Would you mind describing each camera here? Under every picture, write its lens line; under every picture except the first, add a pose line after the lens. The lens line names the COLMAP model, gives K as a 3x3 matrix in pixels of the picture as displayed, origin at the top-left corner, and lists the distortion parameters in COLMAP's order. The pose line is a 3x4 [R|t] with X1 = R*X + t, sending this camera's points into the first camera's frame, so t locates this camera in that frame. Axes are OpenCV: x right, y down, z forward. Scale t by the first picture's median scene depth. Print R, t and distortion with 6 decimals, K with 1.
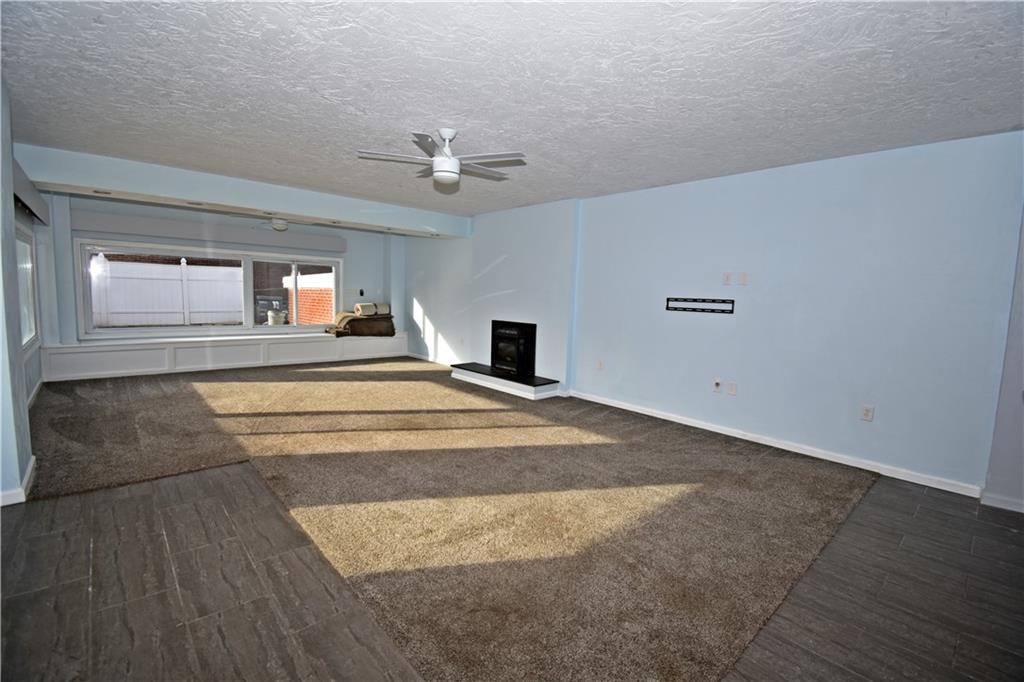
lens RADIAL K [[456.8, 0, 506.4], [0, 456.8, 341.0], [0, 0, 1]] dist [0.014806, -0.000275]
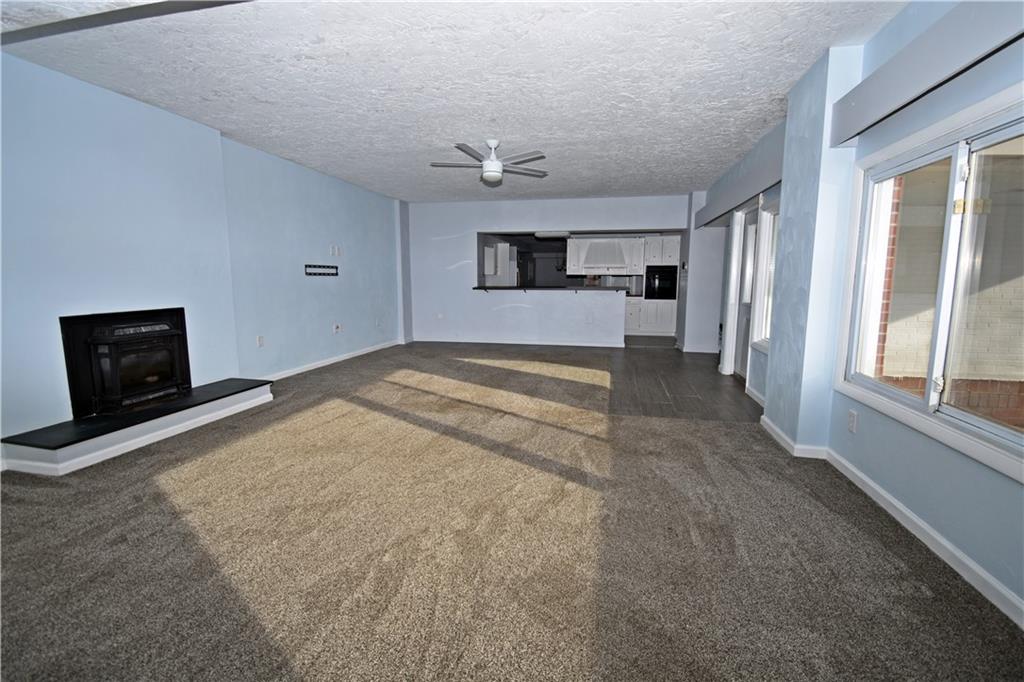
lens RADIAL K [[456.8, 0, 506.4], [0, 456.8, 341.0], [0, 0, 1]] dist [0.014806, -0.000275]
pose [[-0.583413, -0.146195, 0.798909, -0.898773], [0.063693, 0.972401, 0.224456, -0.134508], [-0.809674, 0.181835, -0.558000, 1.270836]]
